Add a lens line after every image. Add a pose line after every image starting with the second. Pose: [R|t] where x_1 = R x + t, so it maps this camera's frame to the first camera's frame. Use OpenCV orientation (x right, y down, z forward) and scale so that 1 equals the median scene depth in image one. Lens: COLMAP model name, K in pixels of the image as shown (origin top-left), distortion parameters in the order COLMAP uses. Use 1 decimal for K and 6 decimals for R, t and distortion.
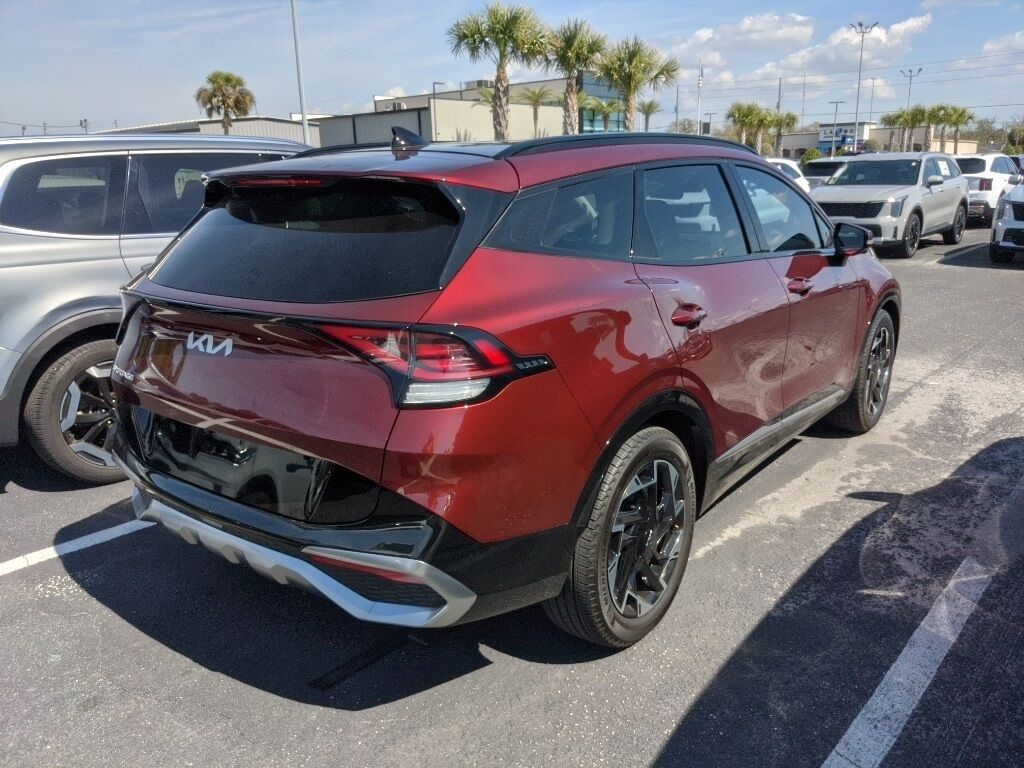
lens RADIAL K [[809.7, 0, 512.0], [0, 809.7, 384.0], [0, 0, 1]] dist [-0.005647, -0.006110]
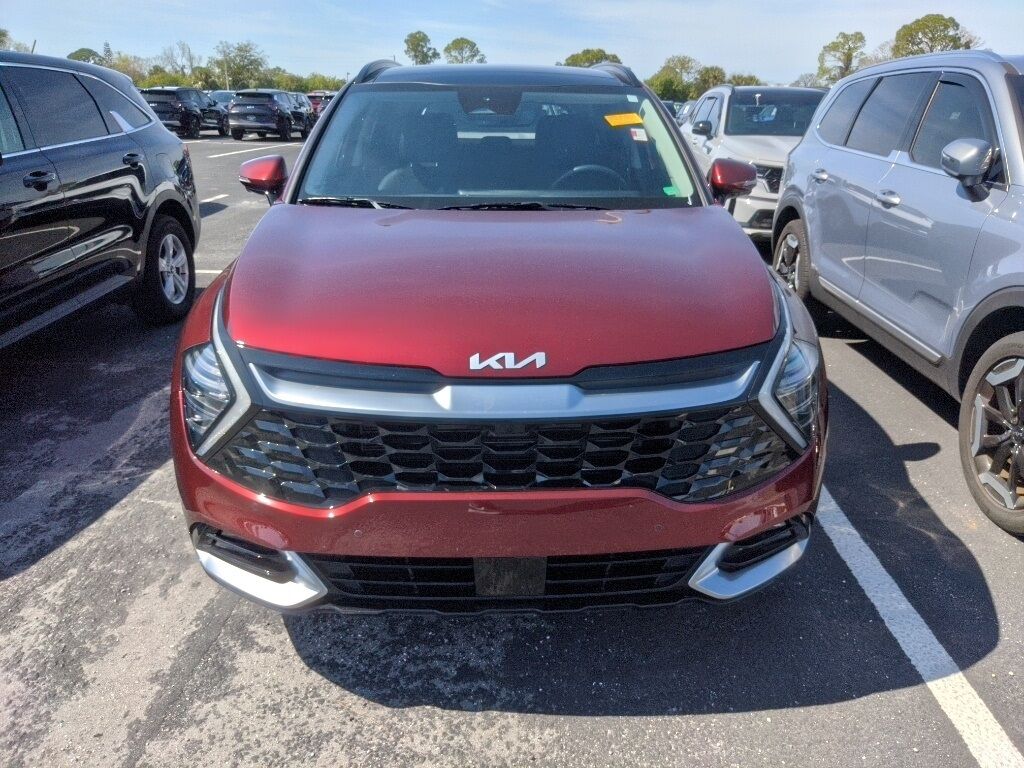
lens RADIAL K [[819.6, 0, 512.0], [0, 819.6, 384.0], [0, 0, 1]] dist [0.067703, -0.104056]
pose [[-0.776426, 0.228508, -0.587322, 0.888099], [-0.152723, 0.835944, 0.527136, -0.550309], [0.611423, 0.498980, -0.614150, 2.053664]]
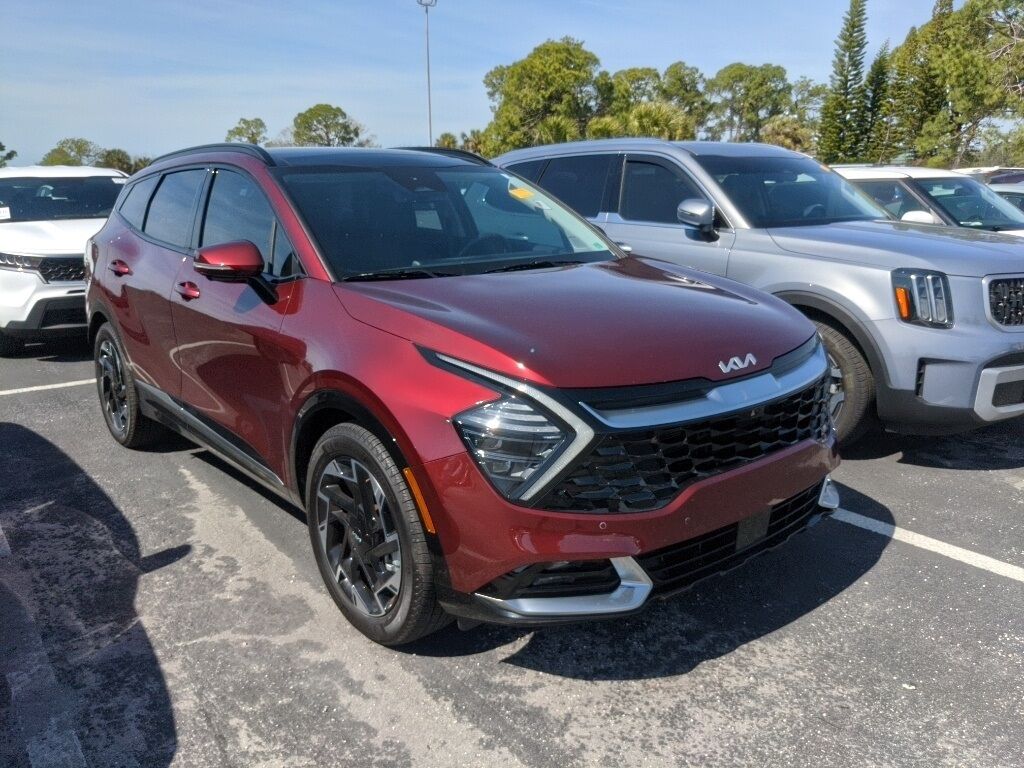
lens RADIAL K [[819.6, 0, 512.0], [0, 819.6, 384.0], [0, 0, 1]] dist [0.067703, -0.104056]
pose [[-0.228994, 0.269534, -0.935368, 1.366066], [-0.237135, 0.916507, 0.322153, -0.426854], [0.944102, 0.295579, -0.145959, 1.560749]]
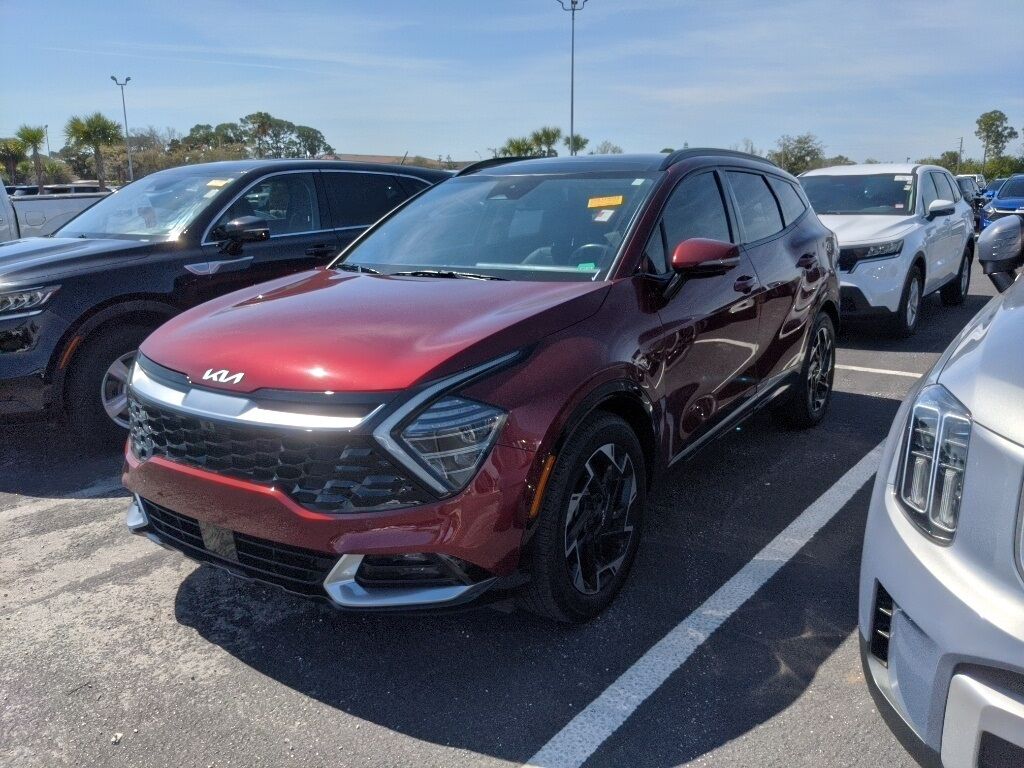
lens RADIAL K [[817.4, 0, 510.9], [0, 817.4, 384.2], [0, 0, 1]] dist [0.061590, -0.090115]
pose [[-0.997928, 0.057815, -0.028234, 0.232365], [0.037216, 0.876639, 0.479708, -0.626636], [0.052485, 0.477663, -0.876974, 2.433043]]
